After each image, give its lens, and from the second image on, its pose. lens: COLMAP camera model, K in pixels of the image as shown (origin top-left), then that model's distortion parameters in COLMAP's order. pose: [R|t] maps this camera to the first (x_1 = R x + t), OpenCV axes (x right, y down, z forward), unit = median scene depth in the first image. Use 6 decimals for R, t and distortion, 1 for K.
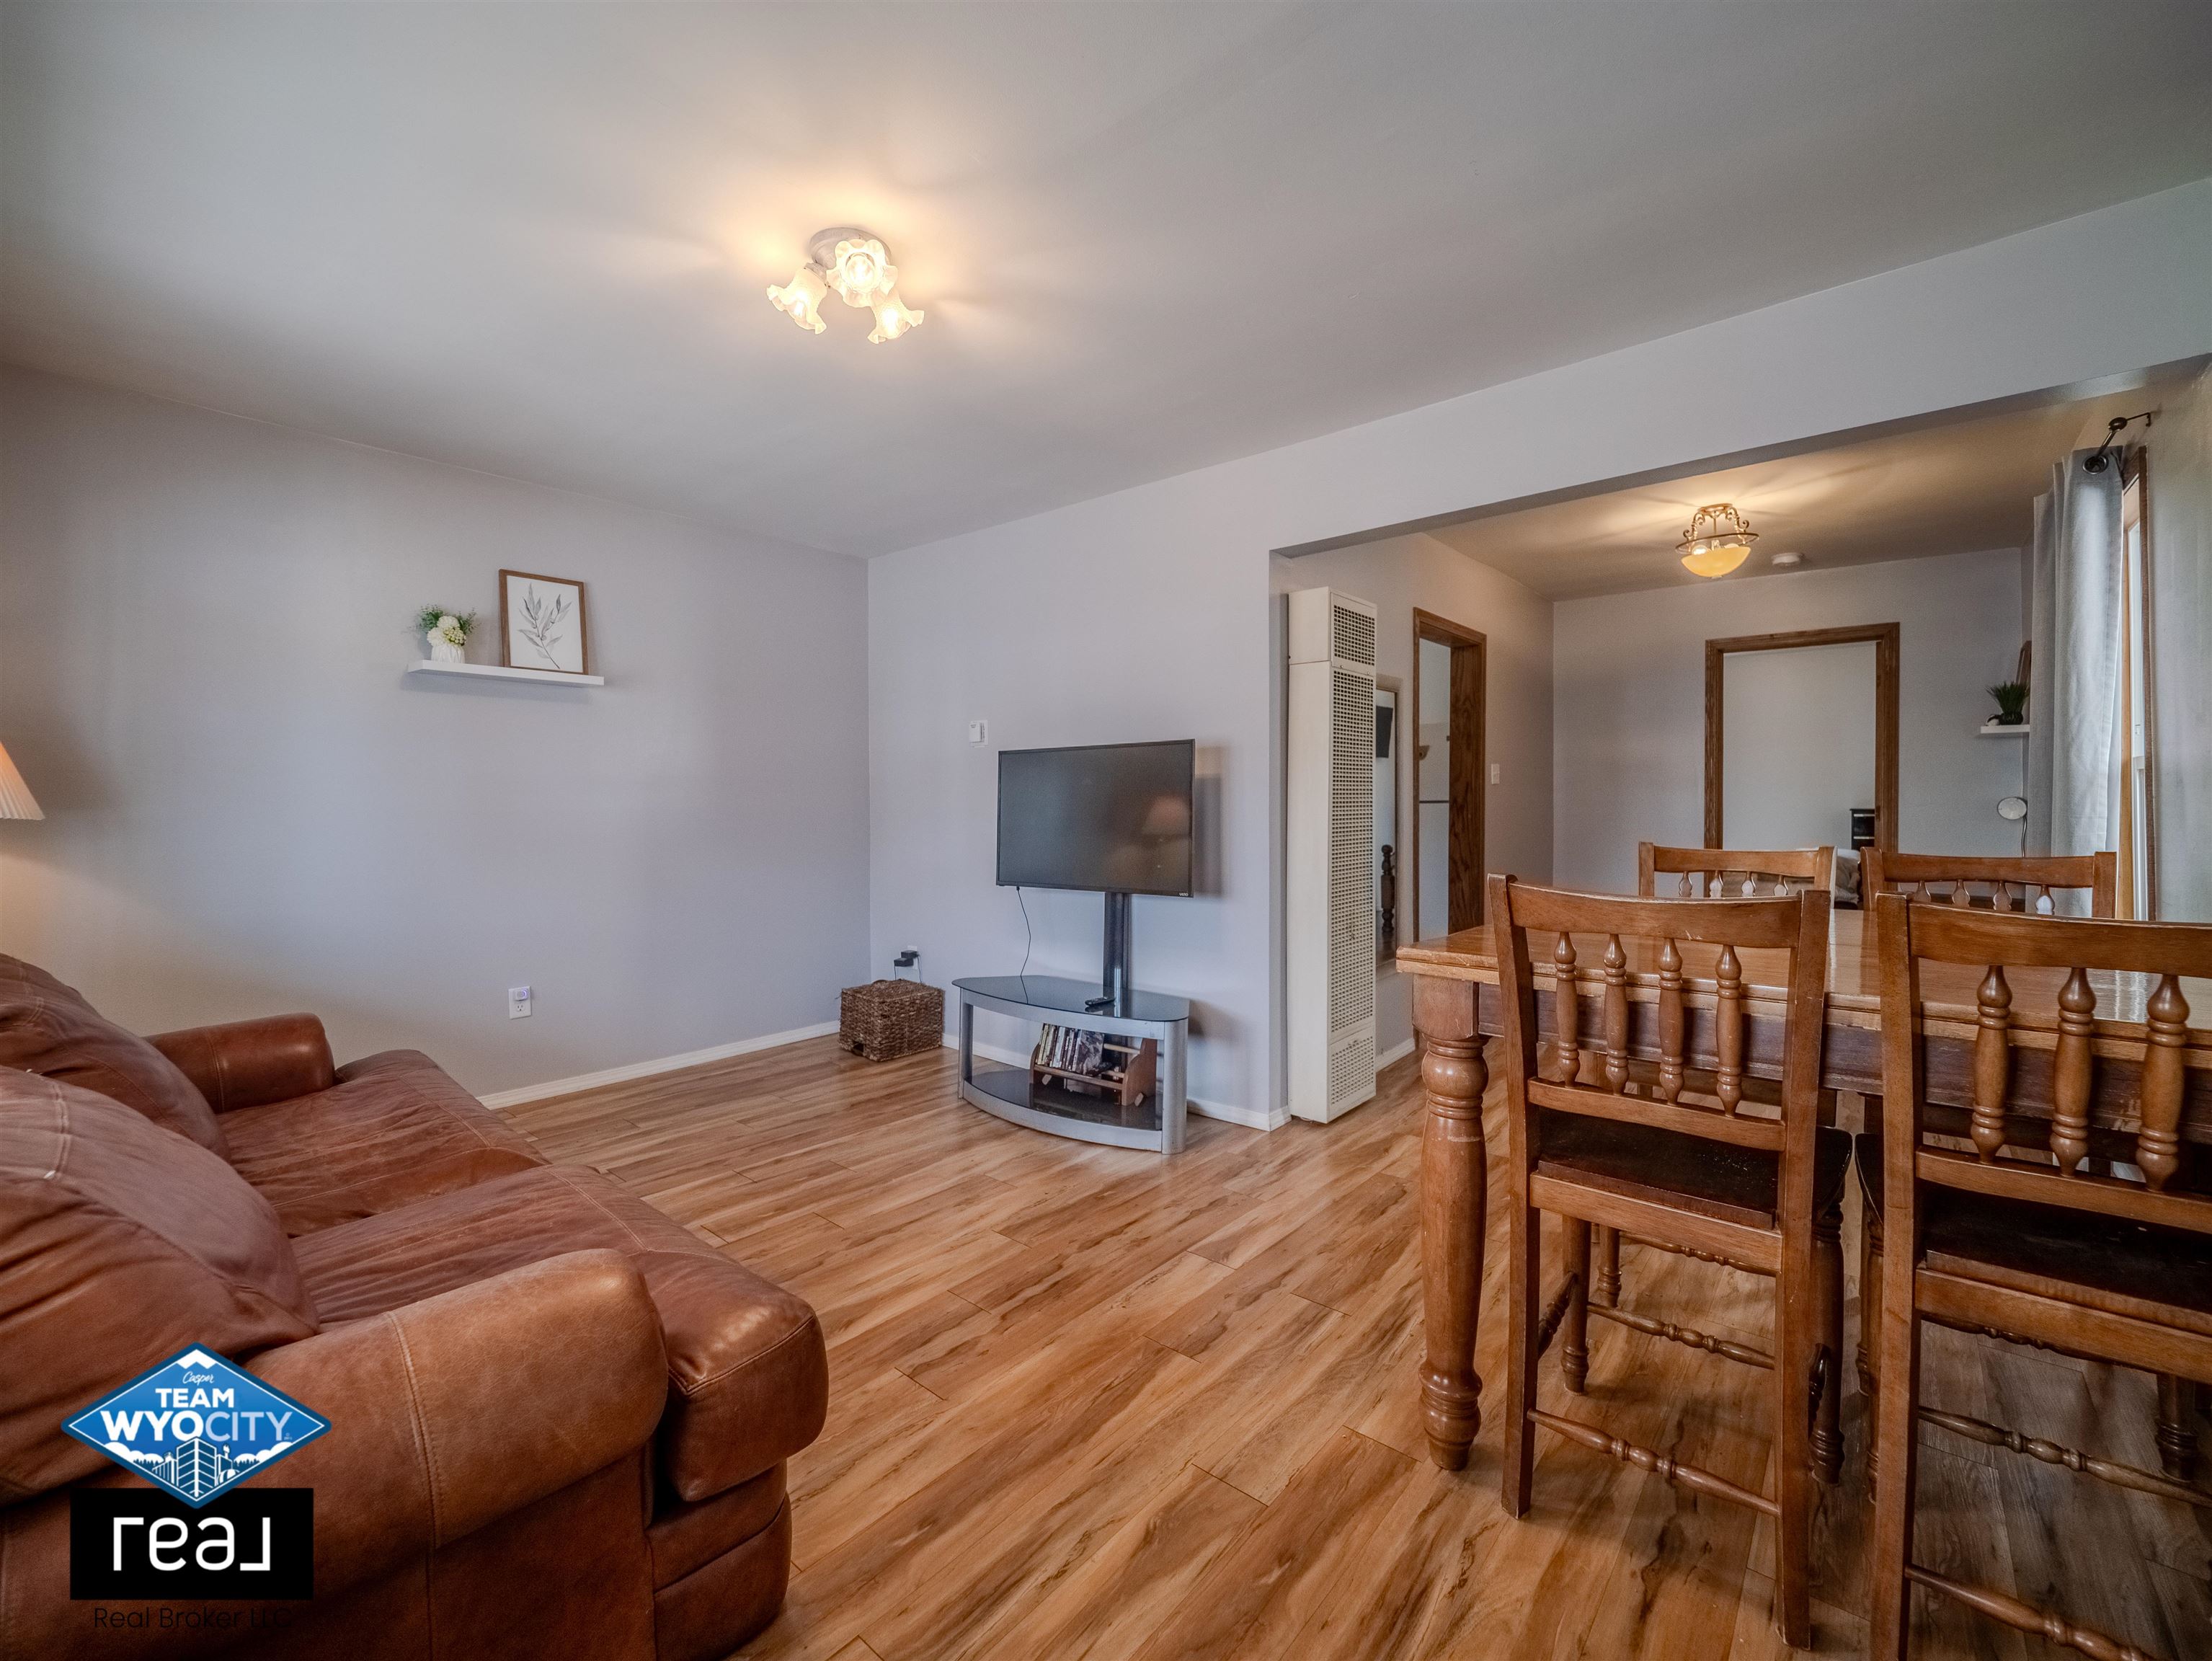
lens RADIAL K [[926.7, 0, 1106.6], [0, 926.7, 815.1], [0, 0, 1]] dist [-0.001189, -0.004623]
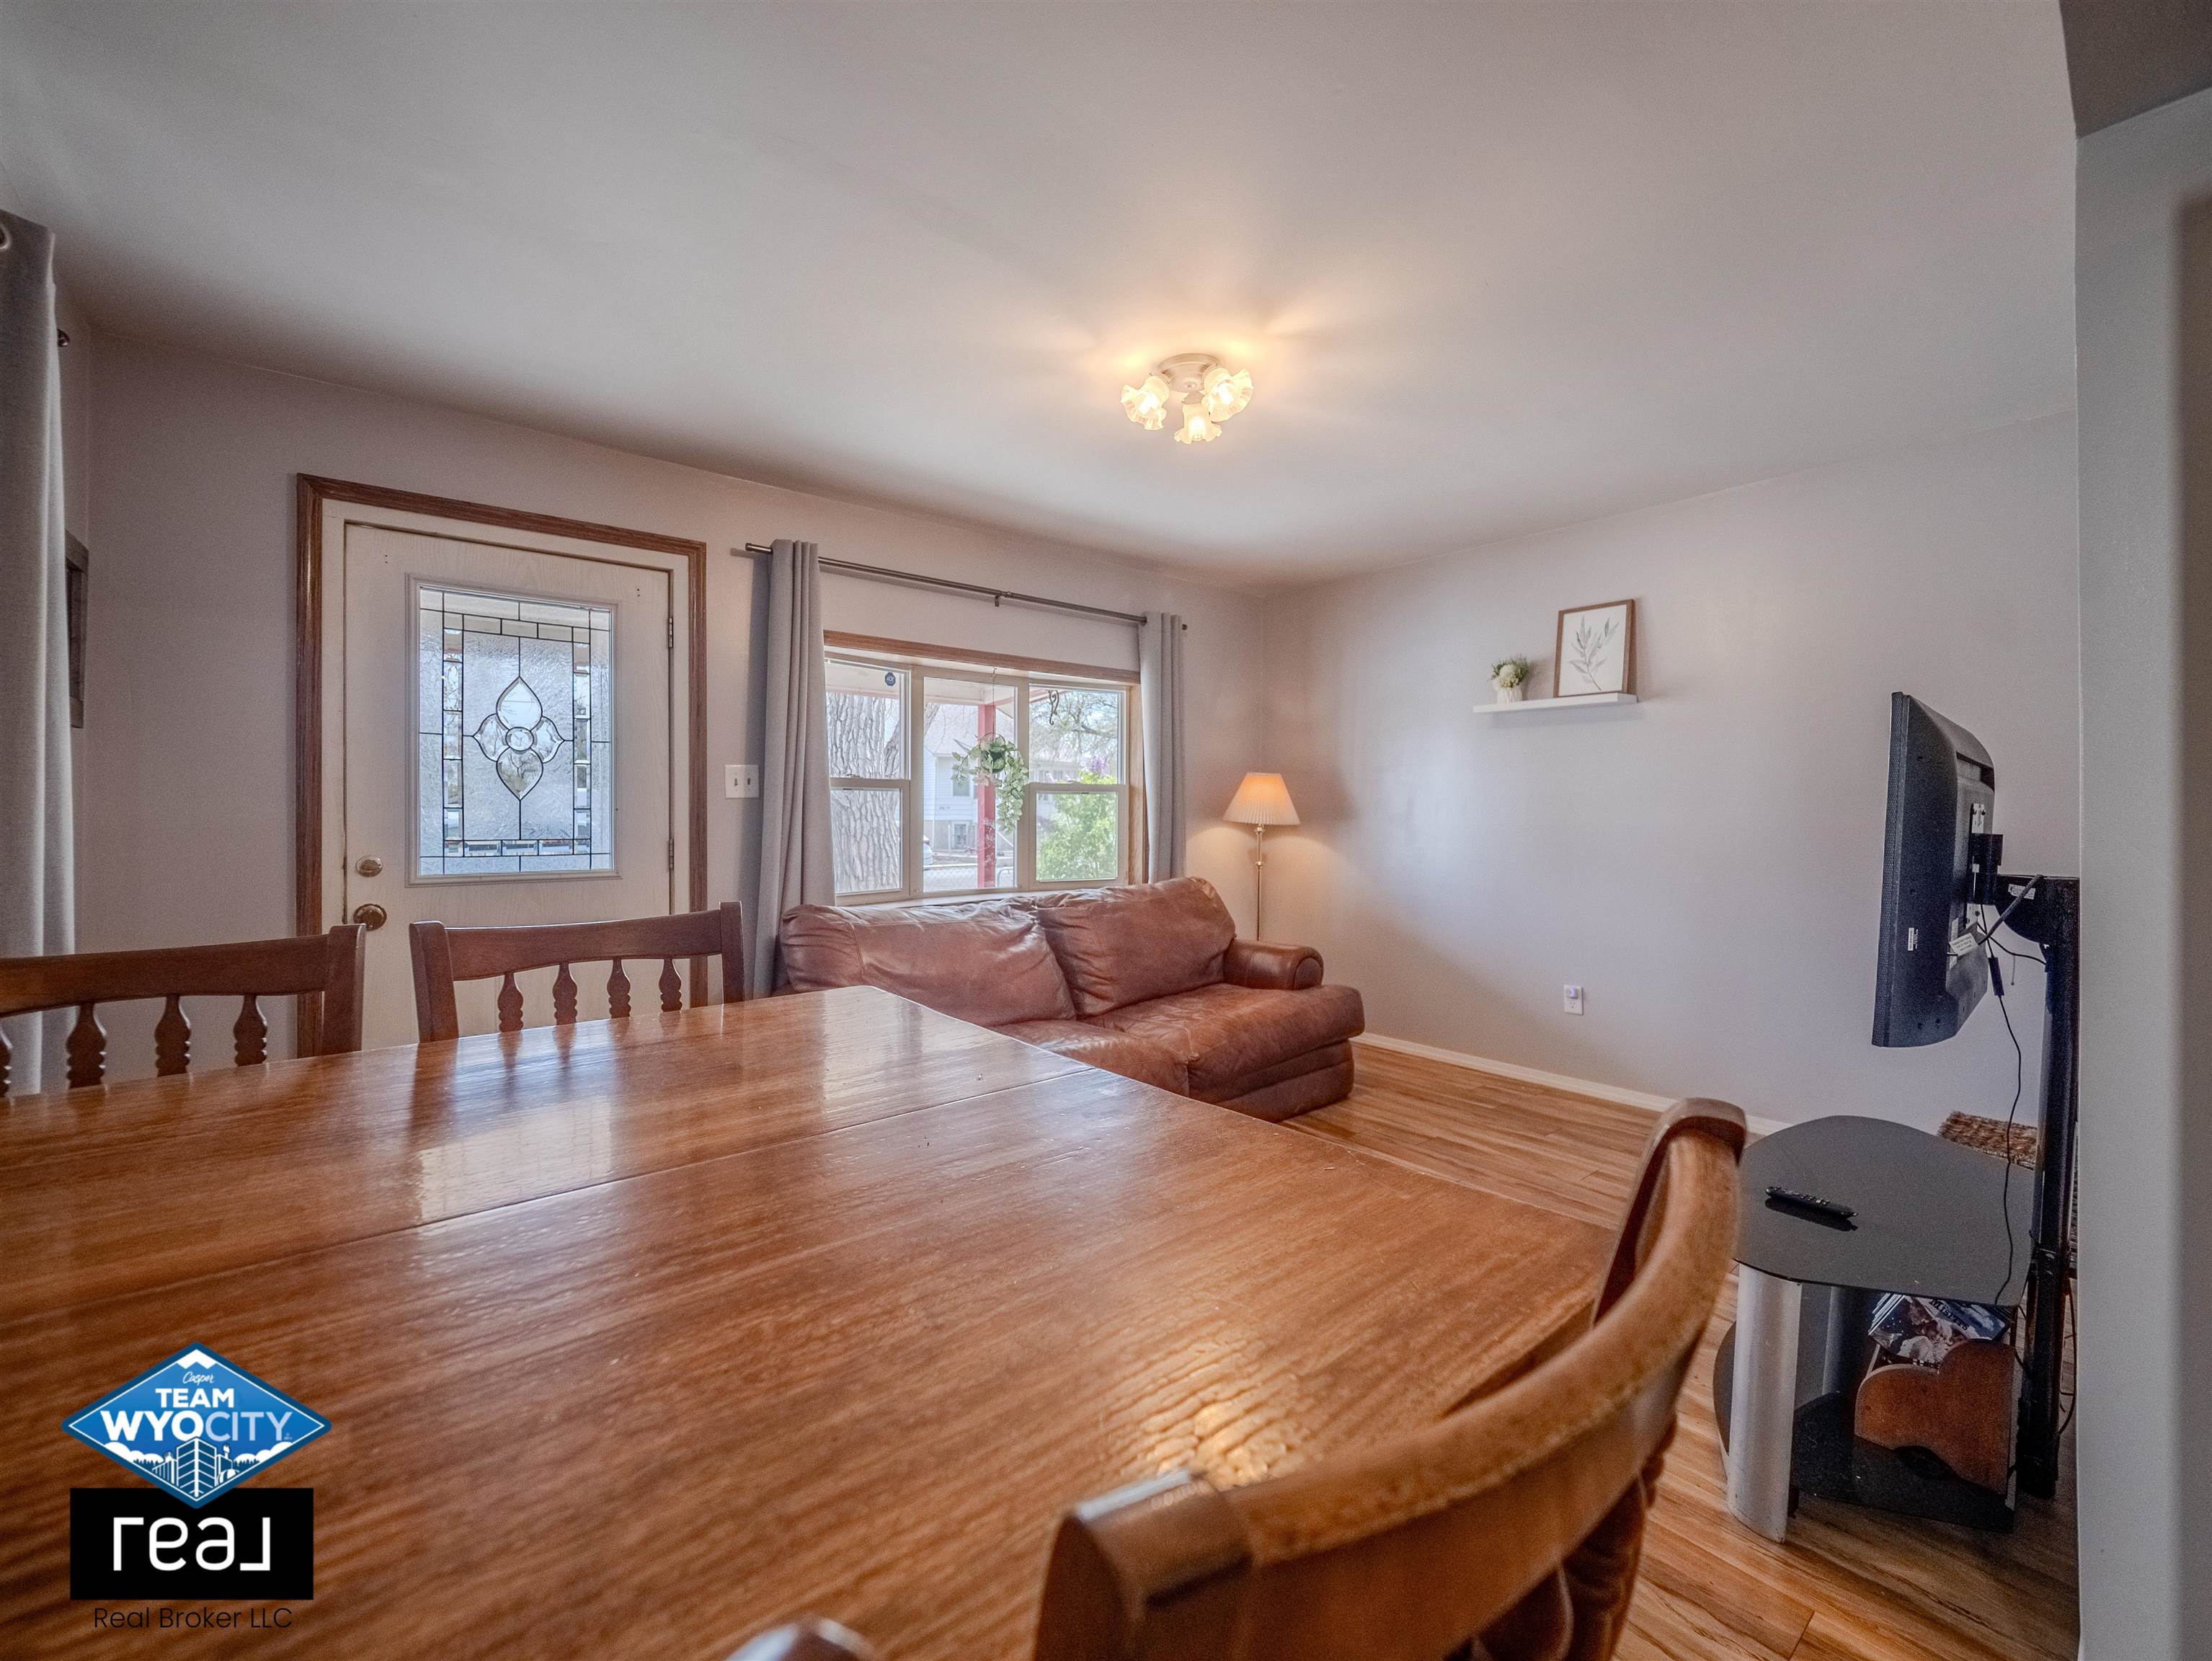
lens RADIAL K [[926.7, 0, 1087.6], [0, 926.7, 824.3], [0, 0, 1]] dist [-0.001189, -0.004623]
pose [[-0.178778, 0.018206, -0.983721, 0.548253], [-0.015410, 0.999654, 0.021301, -0.021227], [0.983769, 0.018967, -0.178436, 0.625425]]
